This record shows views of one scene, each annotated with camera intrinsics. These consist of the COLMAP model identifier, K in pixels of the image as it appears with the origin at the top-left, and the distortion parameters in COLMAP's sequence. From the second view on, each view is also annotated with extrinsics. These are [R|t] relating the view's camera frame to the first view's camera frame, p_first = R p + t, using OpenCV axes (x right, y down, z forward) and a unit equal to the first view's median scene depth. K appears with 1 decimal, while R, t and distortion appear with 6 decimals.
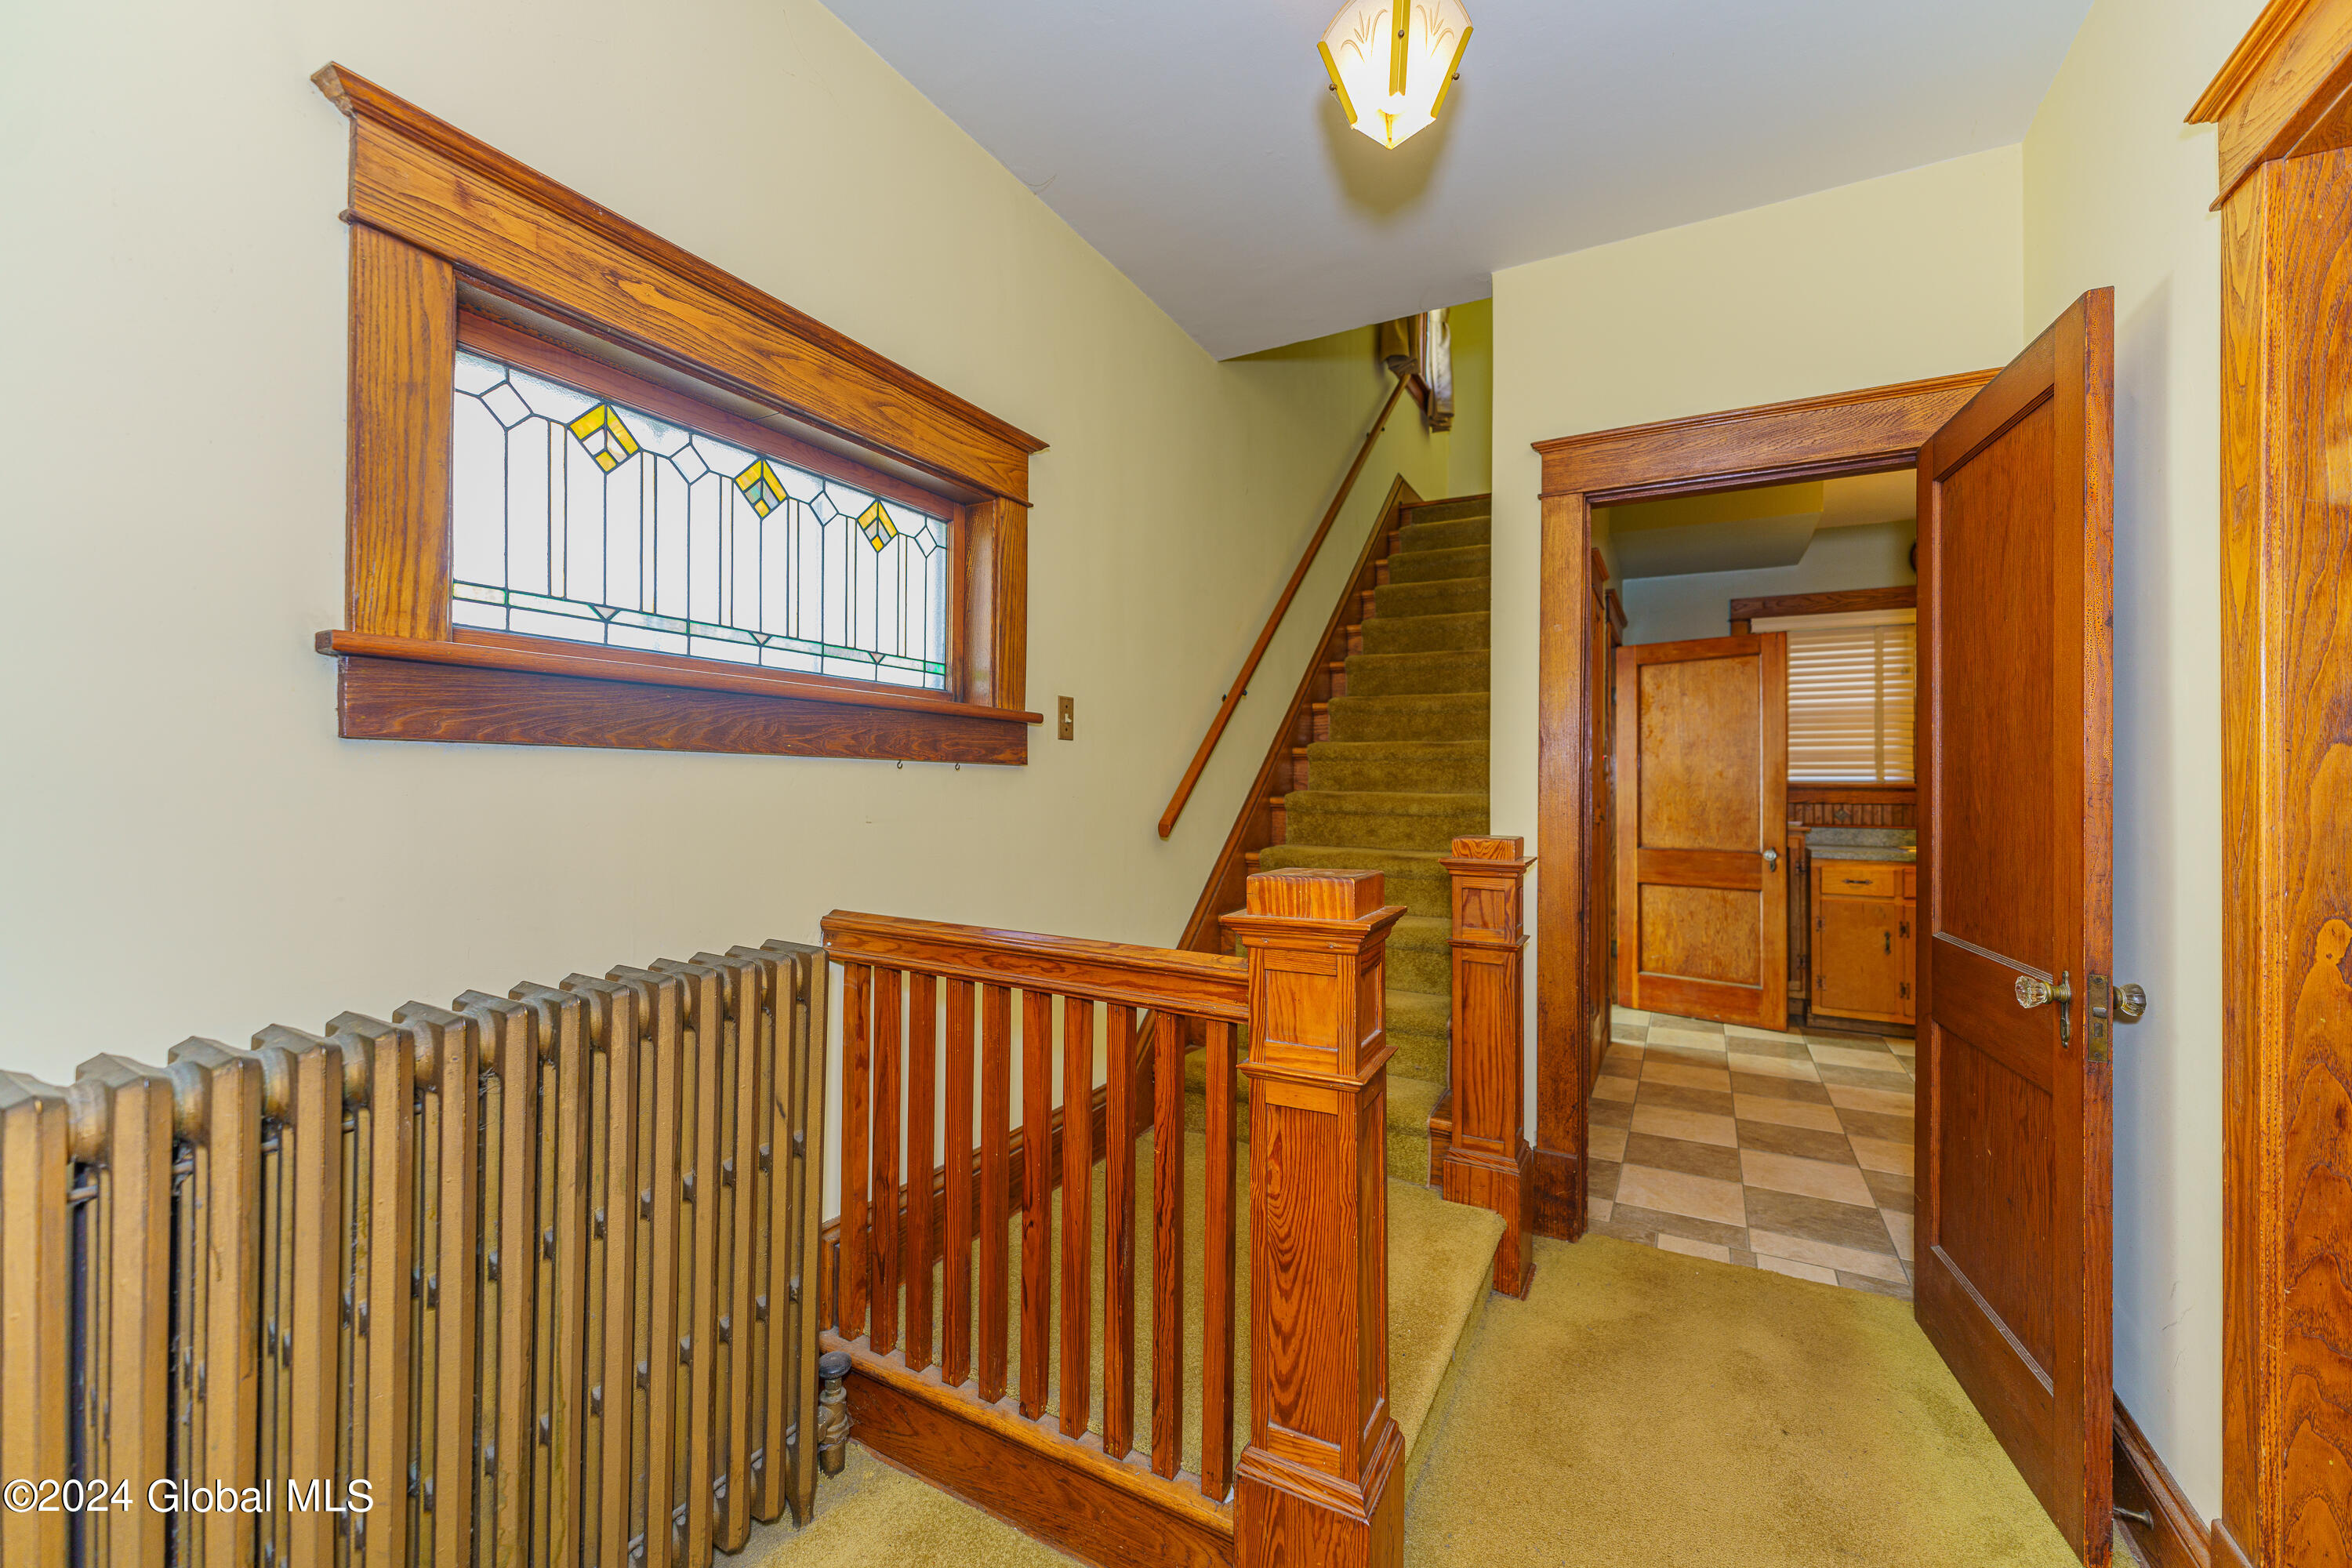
lens RADIAL K [[933.8, 0, 1177.9], [0, 933.8, 786.9], [0, 0, 1]] dist [-0.002125, 0.000068]
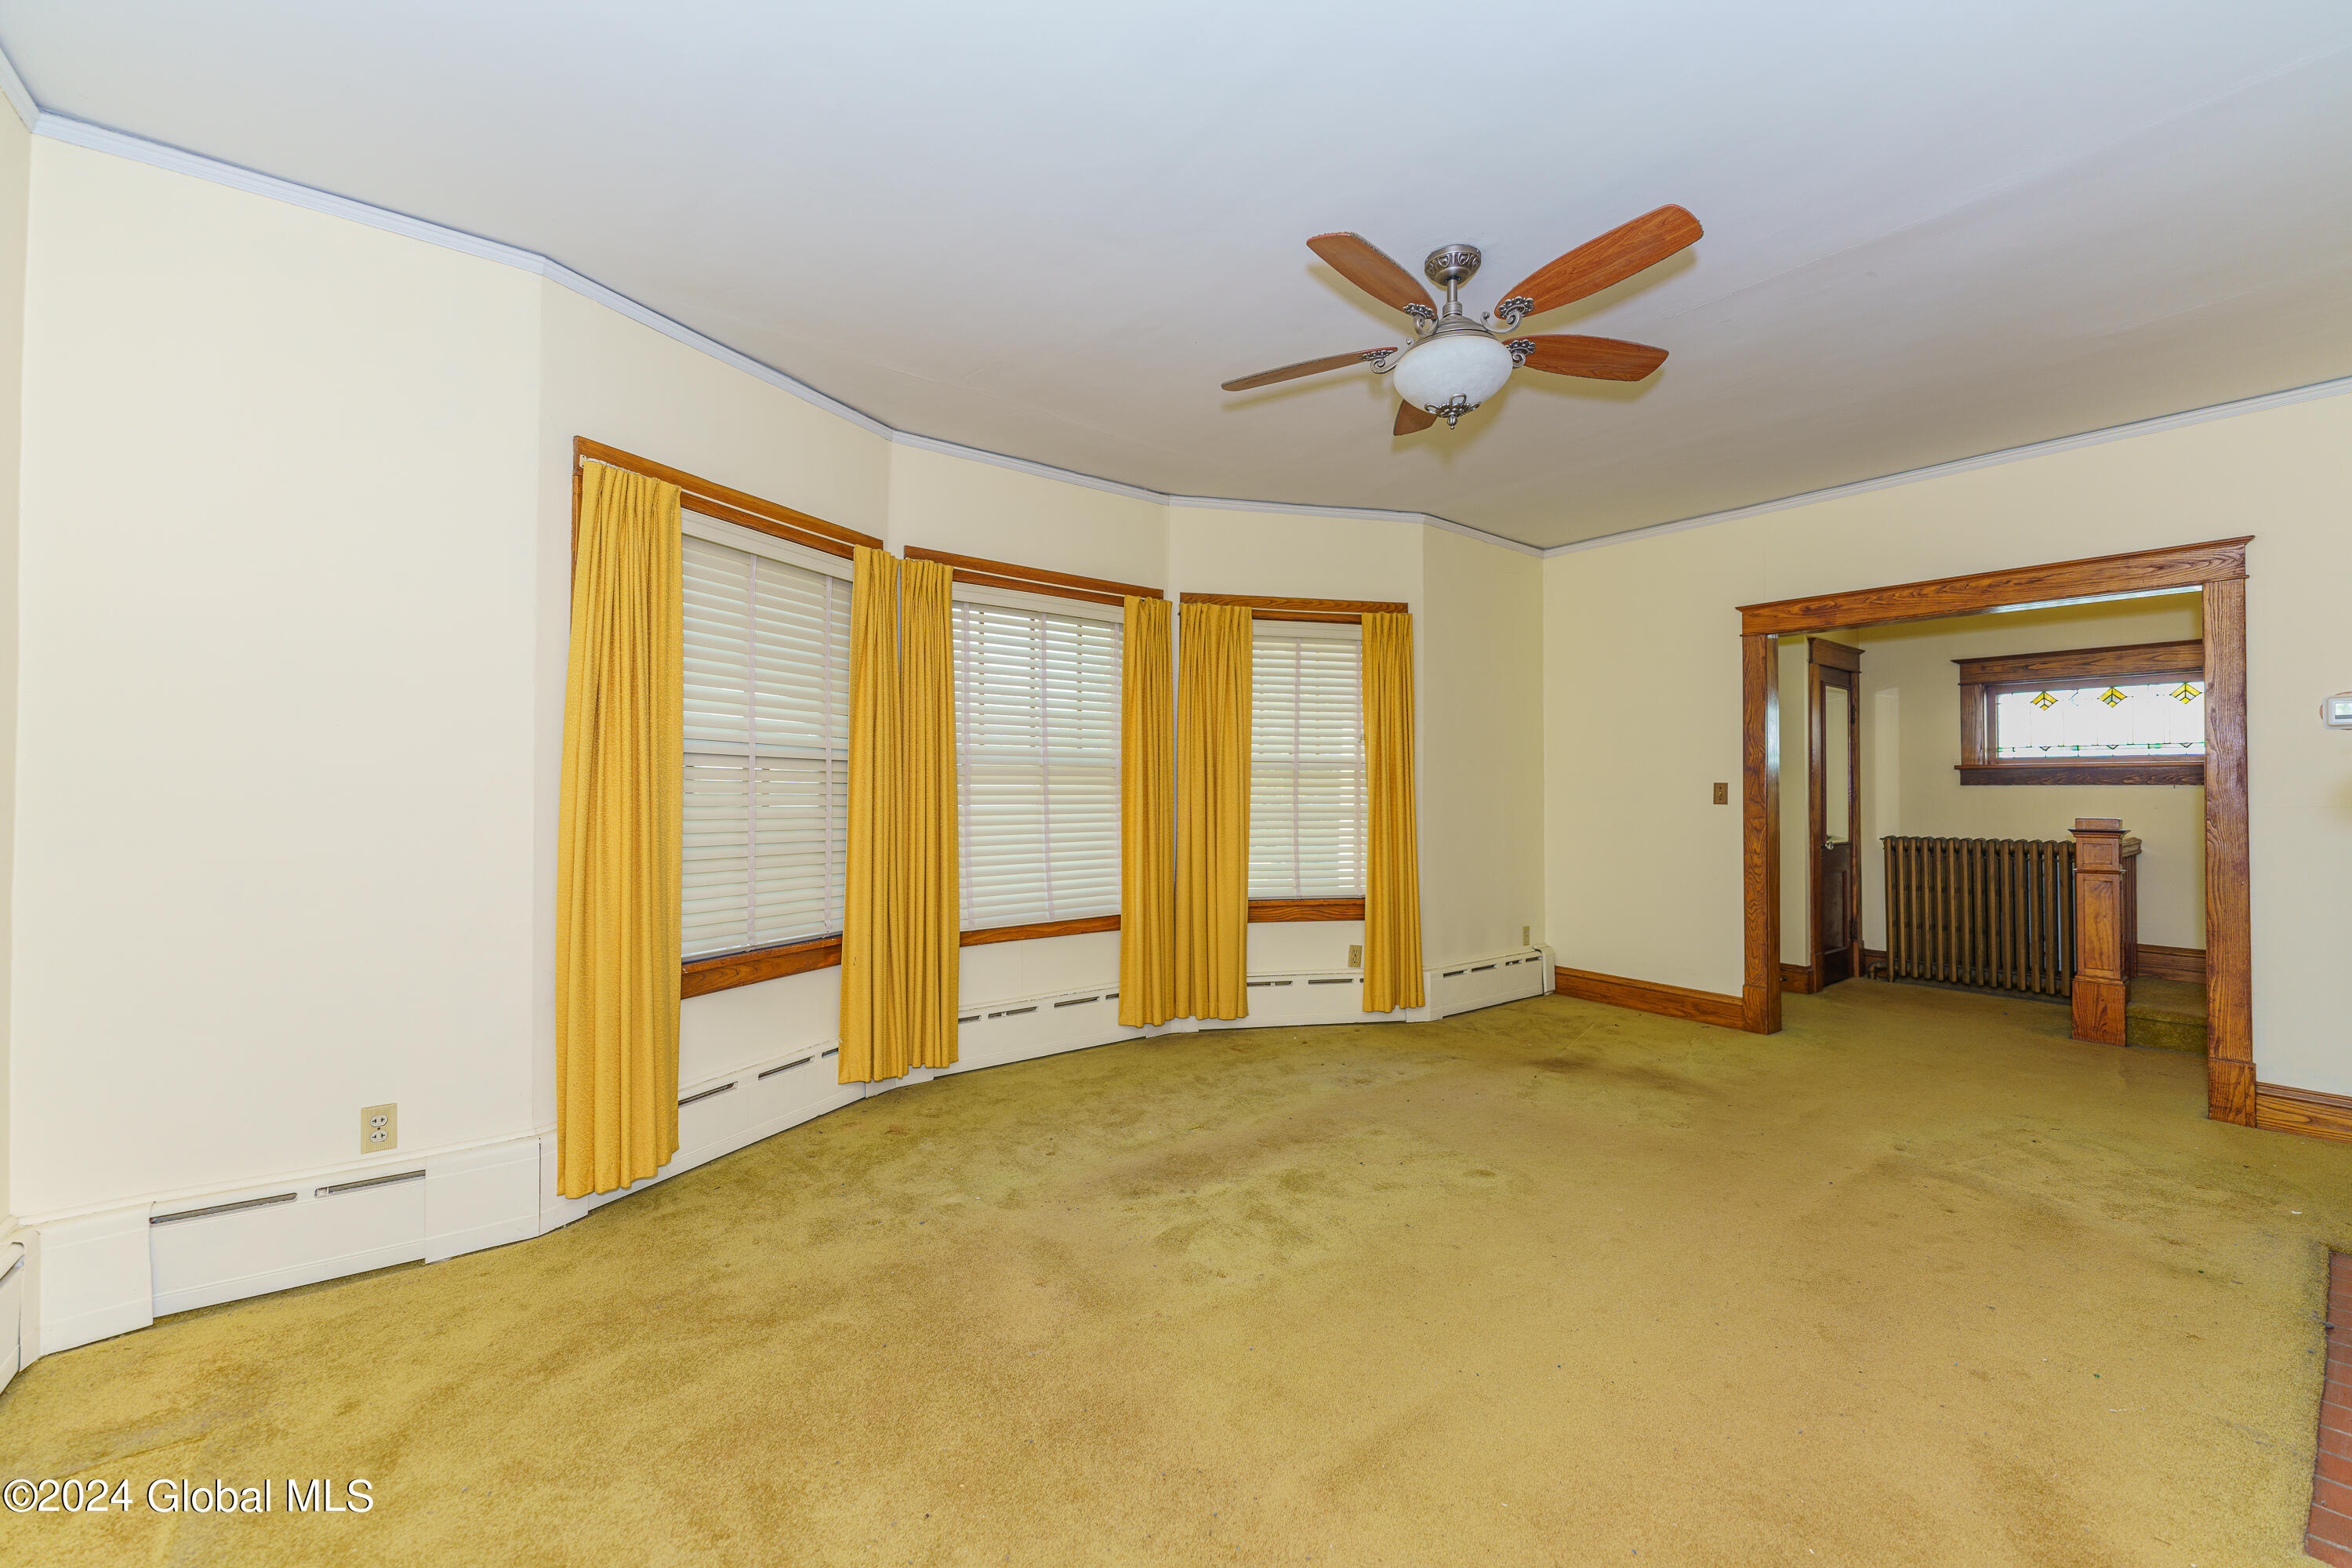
lens RADIAL K [[933.8, 0, 1169.6], [0, 933.8, 785.5], [0, 0, 1]] dist [-0.002125, 0.000068]
pose [[-0.401872, -0.013764, -0.915592, 4.227687], [-0.005743, 0.999905, -0.012511, 0.026711], [0.915678, 0.000230, -0.401913, -0.696893]]
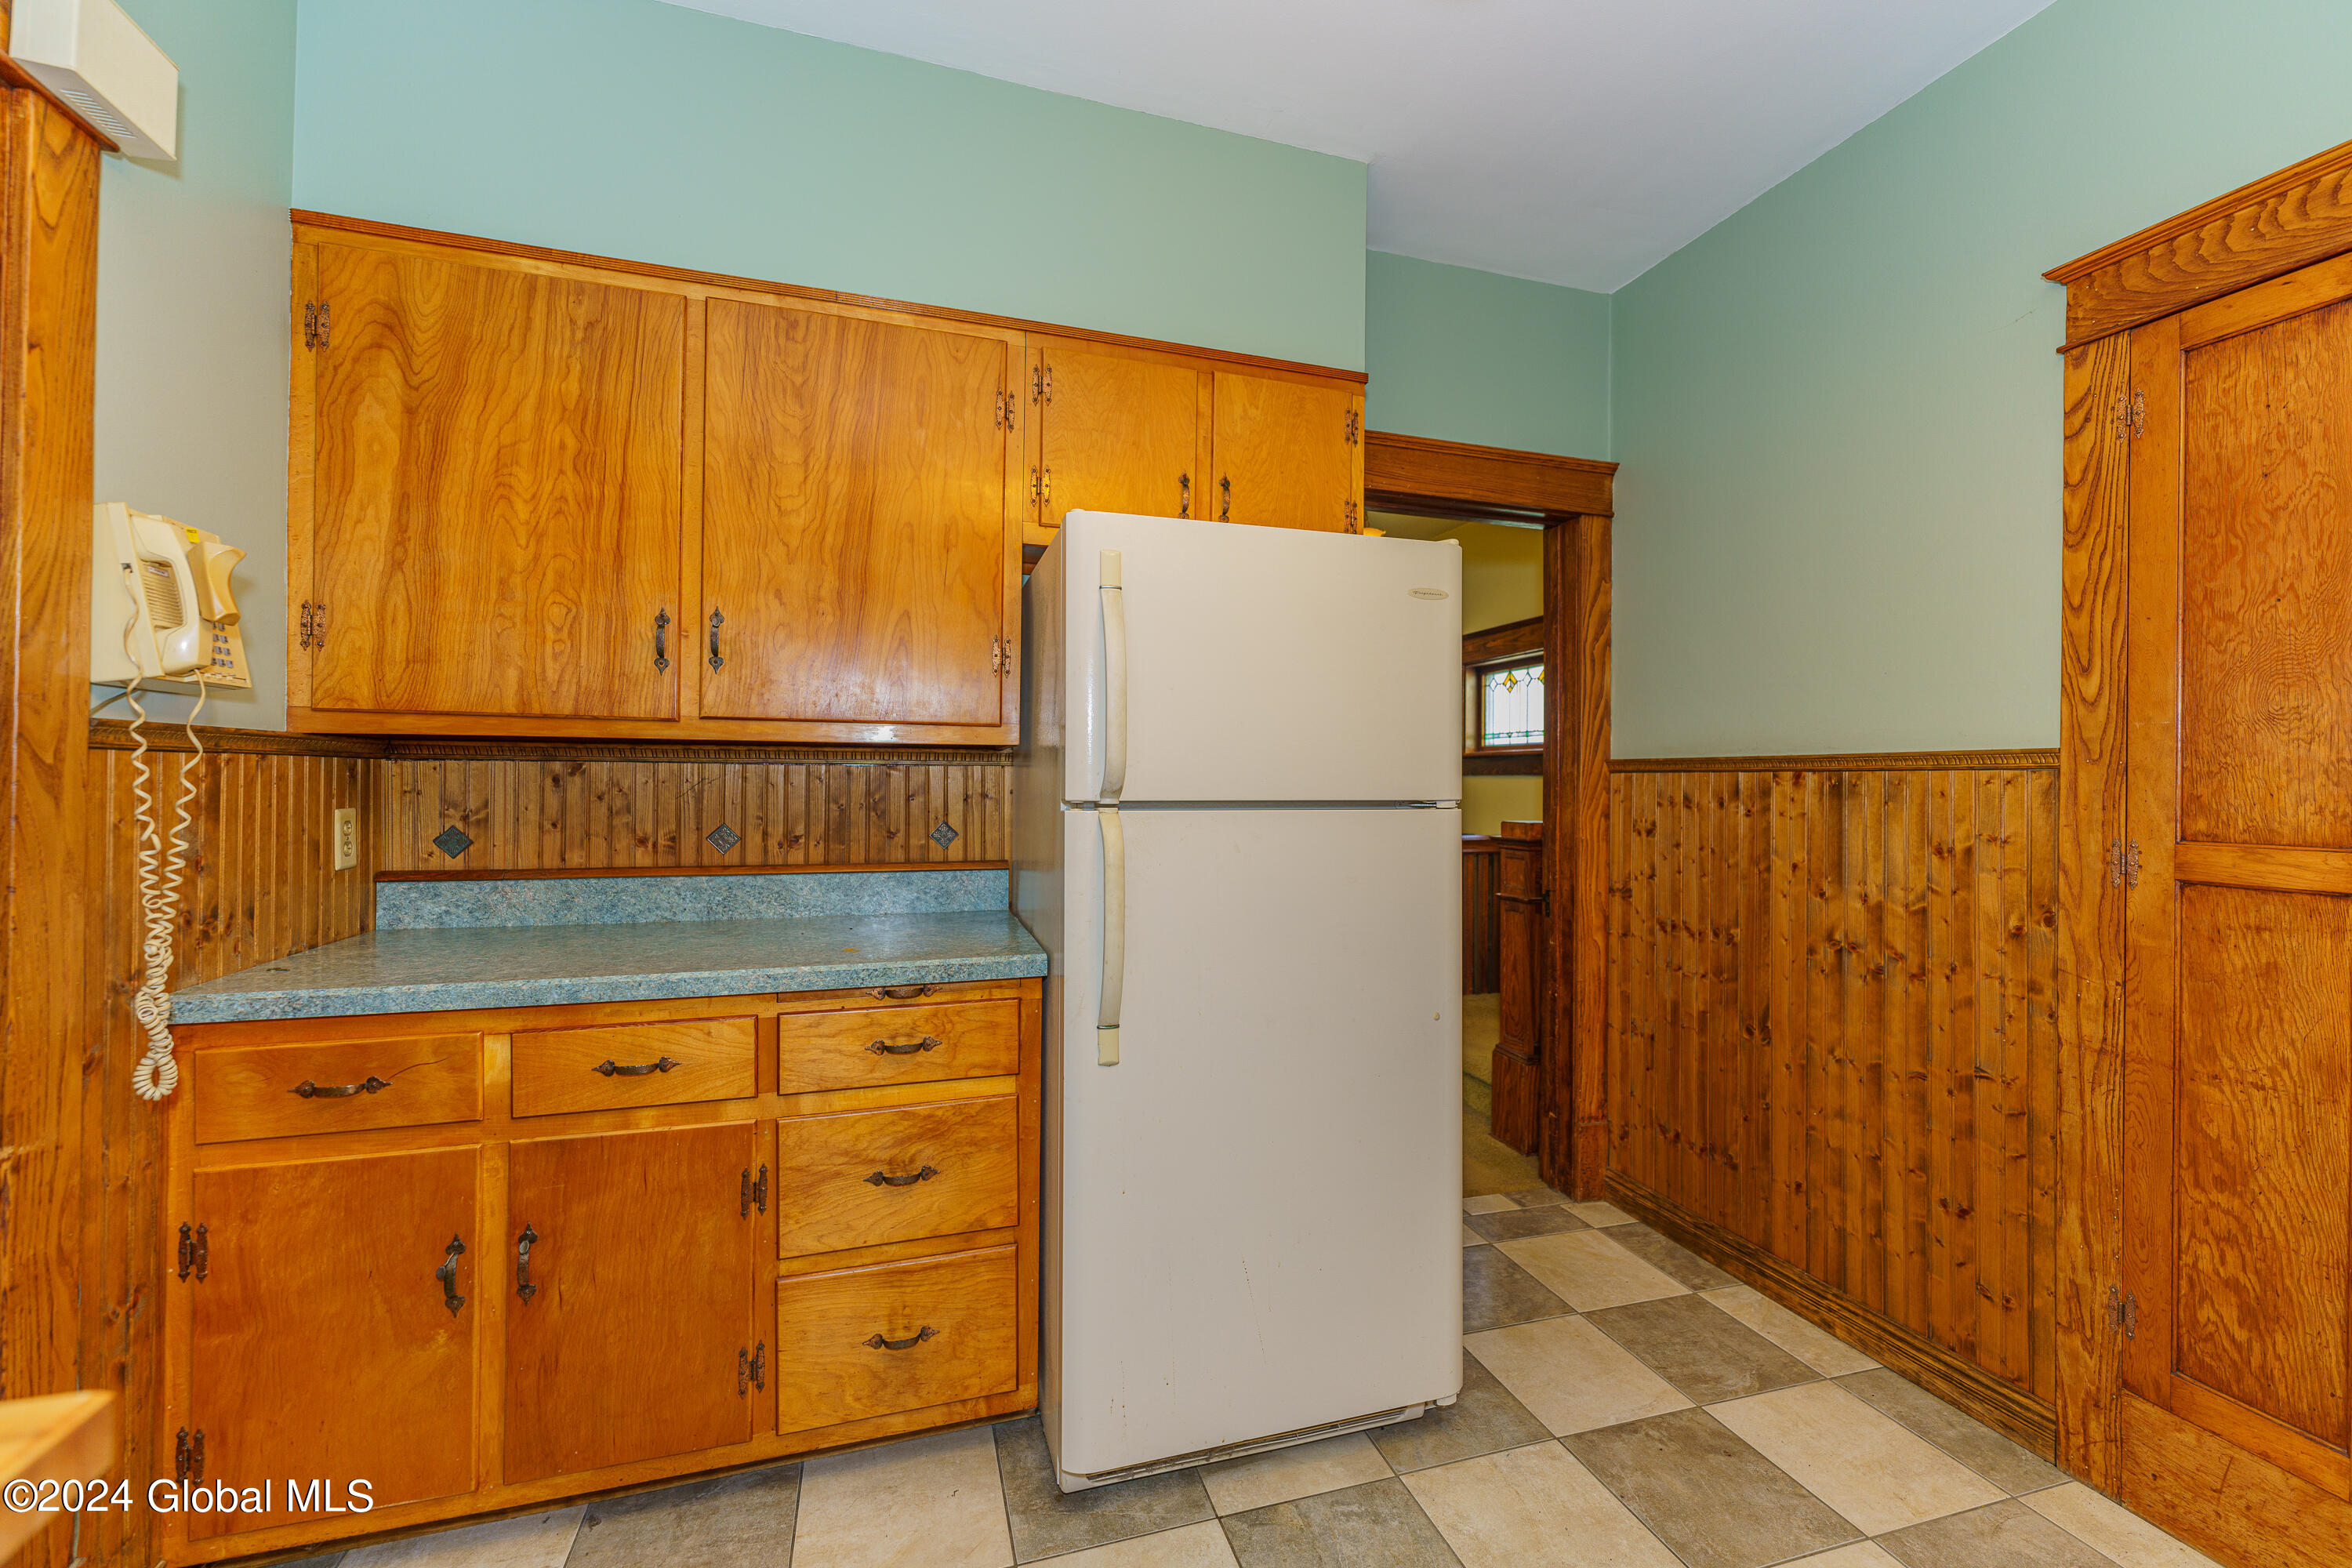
lens RADIAL K [[933.8, 0, 1167.9], [0, 933.8, 773.3], [0, 0, 1]] dist [-0.002125, 0.000068]
pose [[-0.689609, -0.006787, -0.724150, 2.690808], [-0.005007, 0.999977, -0.004604, -0.030089], [0.724165, 0.000450, -0.689627, 2.465127]]
